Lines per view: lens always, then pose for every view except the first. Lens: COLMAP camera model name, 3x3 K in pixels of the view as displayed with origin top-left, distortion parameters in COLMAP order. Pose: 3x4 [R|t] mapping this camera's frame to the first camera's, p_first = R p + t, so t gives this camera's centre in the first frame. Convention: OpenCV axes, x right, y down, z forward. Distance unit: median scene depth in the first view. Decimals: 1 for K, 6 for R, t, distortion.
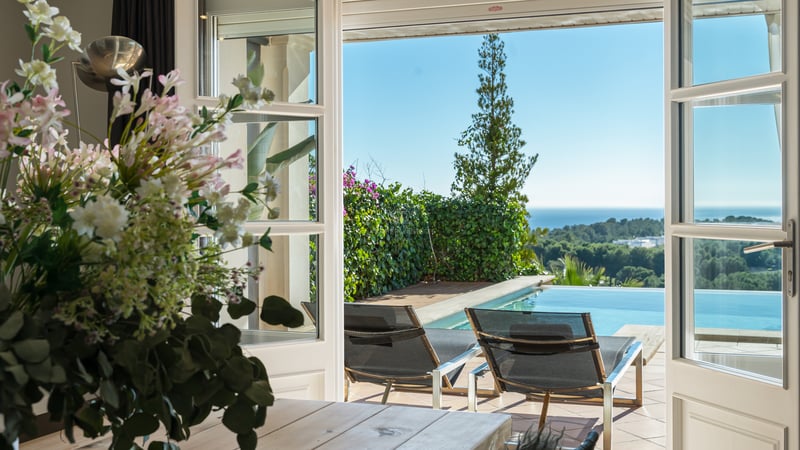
lens RADIAL K [[1009.5, 0, 429.0], [0, 1009.5, 193.9], [0, 0, 1]] dist [-0.001173, -0.023264]
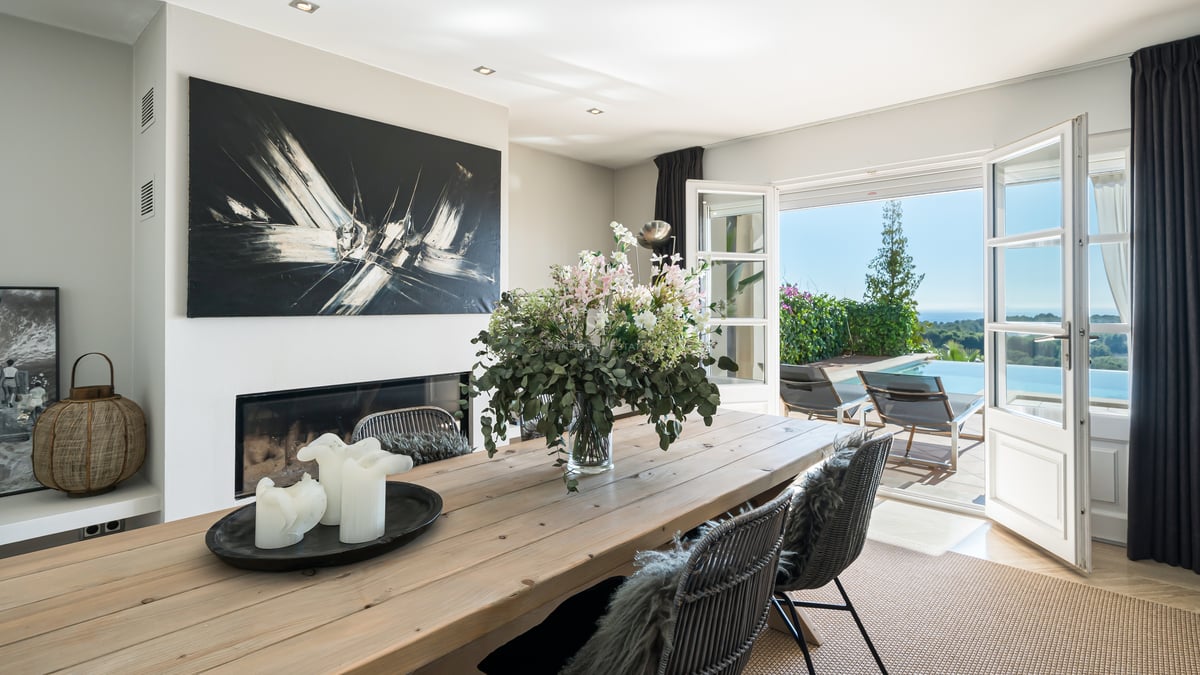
lens RADIAL K [[607.6, 0, 603.1], [0, 607.6, 300.8], [0, 0, 1]] dist [-0.001159, -0.000115]
pose [[0.923452, 0.000655, -0.383712, 0.045440], [0.000808, 0.999993, 0.003650, -0.009205], [0.383712, -0.003680, 0.923446, -0.124587]]
